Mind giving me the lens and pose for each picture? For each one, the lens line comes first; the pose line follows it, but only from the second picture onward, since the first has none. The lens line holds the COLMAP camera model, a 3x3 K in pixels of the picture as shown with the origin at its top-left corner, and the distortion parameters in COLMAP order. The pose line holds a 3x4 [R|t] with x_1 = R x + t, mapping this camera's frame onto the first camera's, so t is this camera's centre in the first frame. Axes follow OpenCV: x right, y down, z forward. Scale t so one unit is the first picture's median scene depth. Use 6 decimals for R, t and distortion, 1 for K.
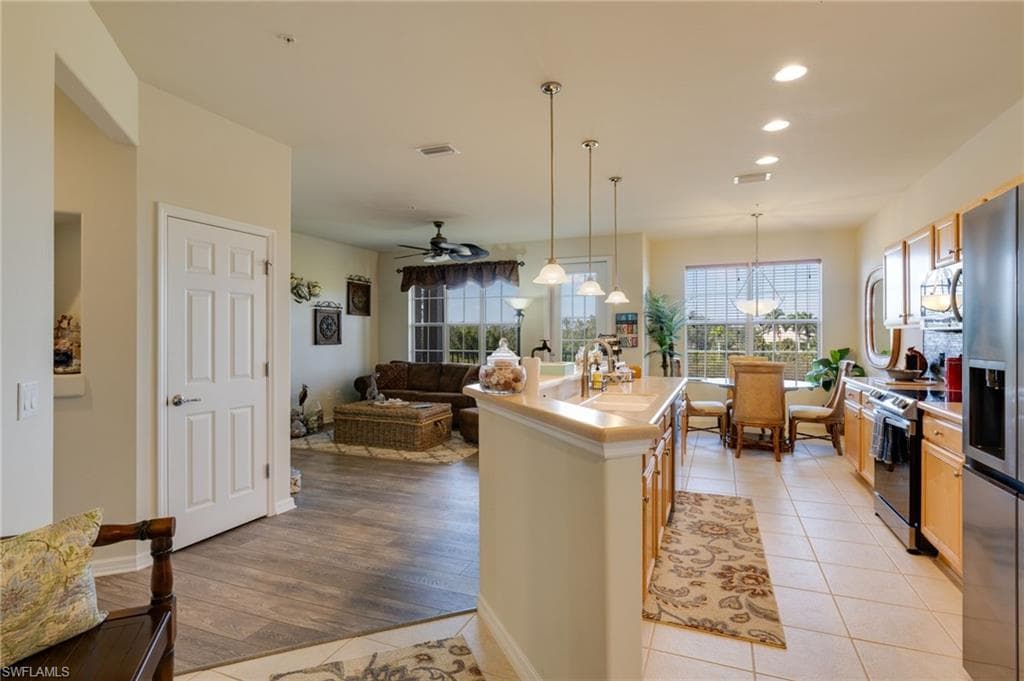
lens RADIAL K [[504.3, 0, 515.1], [0, 504.3, 339.3], [0, 0, 1]] dist [-0.001728, 0.001623]
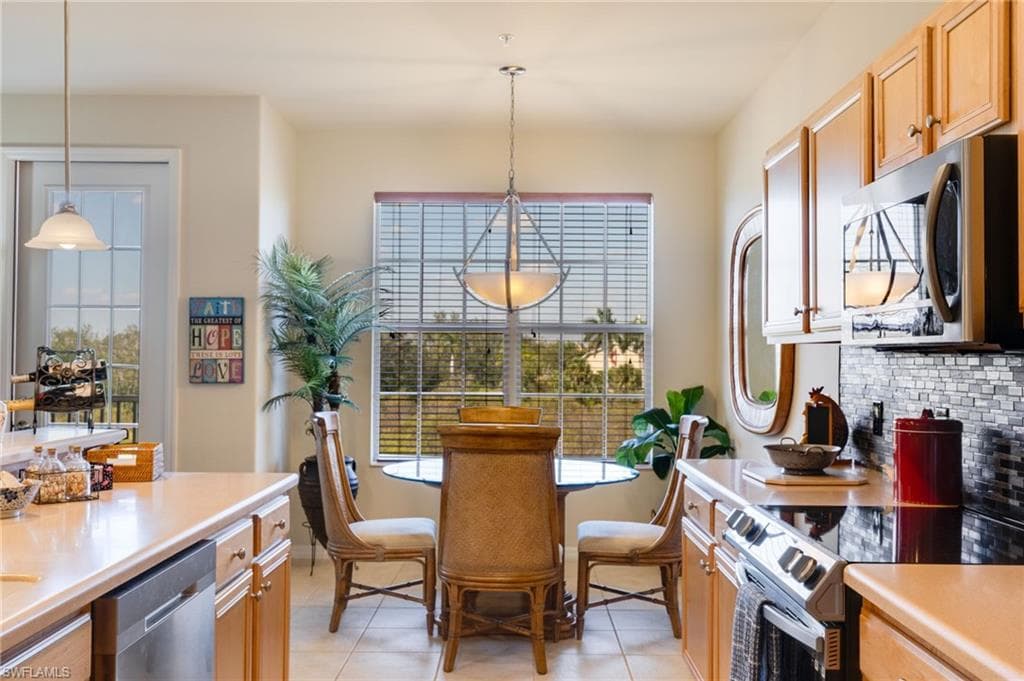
lens RADIAL K [[988.4, 0, 513.8], [0, 988.4, 345.4], [0, 0, 1]] dist [0.002230, 0.000000]
pose [[0.928154, 0.014906, 0.371899, 0.192890], [-0.008213, 0.999775, -0.019575, -0.001567], [-0.372107, 0.015114, 0.928067, 0.259450]]
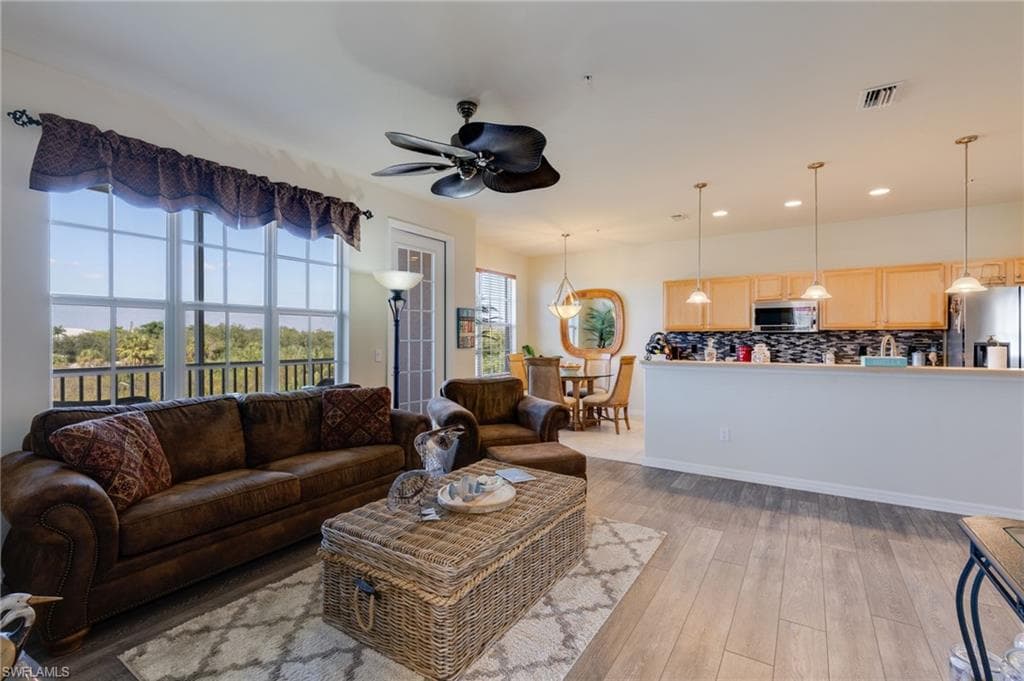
lens RADIAL K [[472.8, 0, 511.5], [0, 472.8, 336.6], [0, 0, 1]] dist [0.001498, -0.000092]
pose [[0.175176, 0.003405, 0.984531, -0.707780], [0.006271, 0.999970, -0.004575, 0.000457], [-0.984517, 0.006976, 0.175149, 1.009407]]
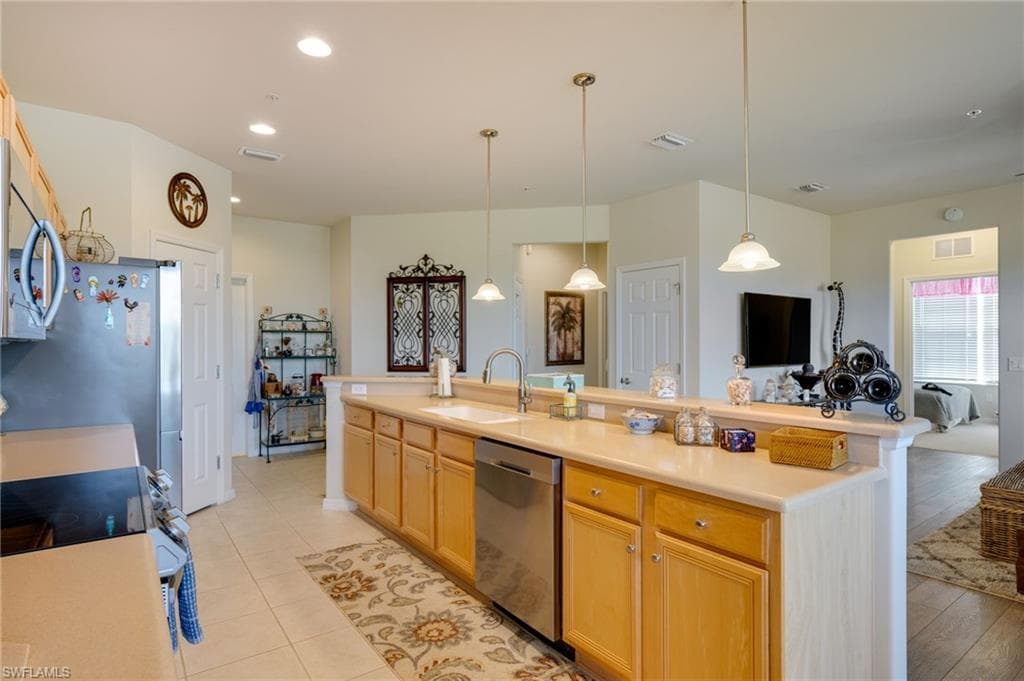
lens RADIAL K [[535.5, 0, 511.8], [0, 535.5, 344.6], [0, 0, 1]] dist [-0.004909, 0.002107]
pose [[-0.525176, 0.008871, -0.850948, 0.573944], [0.000171, 0.999947, 0.010318, -0.010408], [0.850994, 0.005273, -0.525149, 0.883166]]
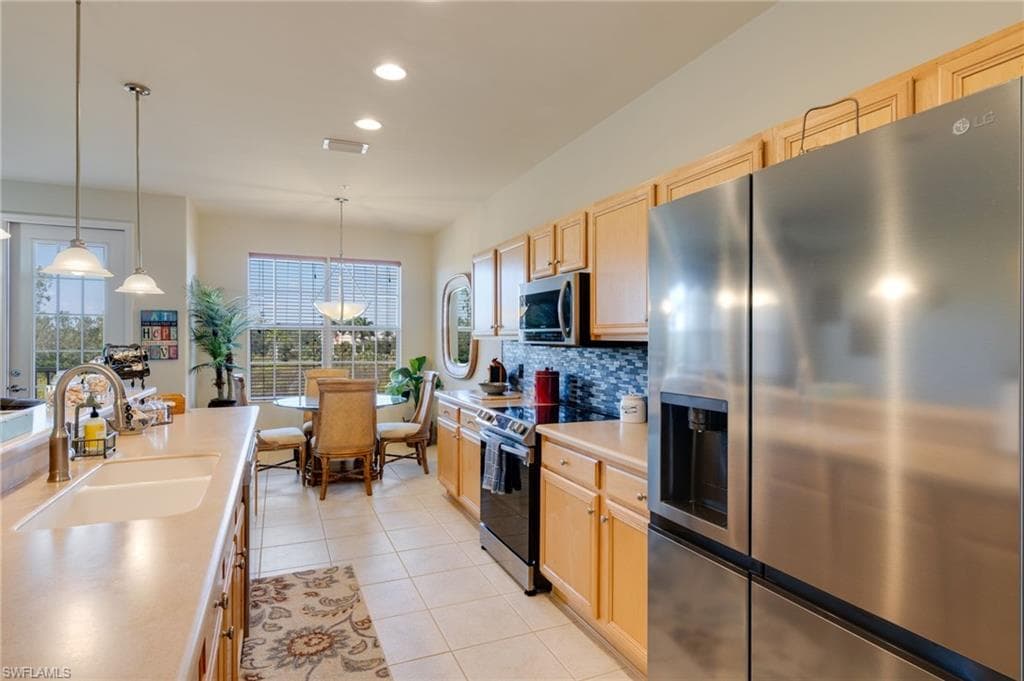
lens RADIAL K [[535.5, 0, 510.6], [0, 535.5, 344.8], [0, 0, 1]] dist [-0.004909, 0.002107]
pose [[0.698635, -0.000089, 0.715478, 0.044589], [-0.003933, 0.999984, 0.003965, -0.012511], [-0.715467, -0.005584, 0.698624, 0.194226]]
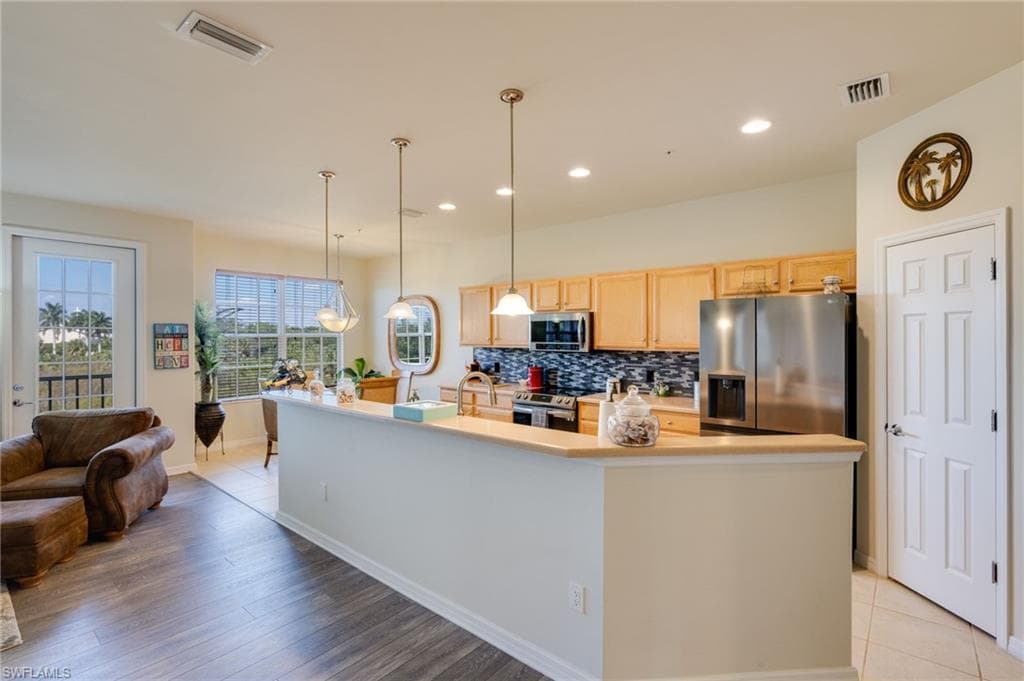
lens RADIAL K [[472.8, 0, 509.2], [0, 472.8, 334.9], [0, 0, 1]] dist [0.001498, -0.000092]
pose [[0.309363, 0.004838, 0.950932, -0.377918], [0.004056, 0.999971, -0.006407, -0.036504], [-0.950935, 0.005839, 0.309335, 0.389177]]
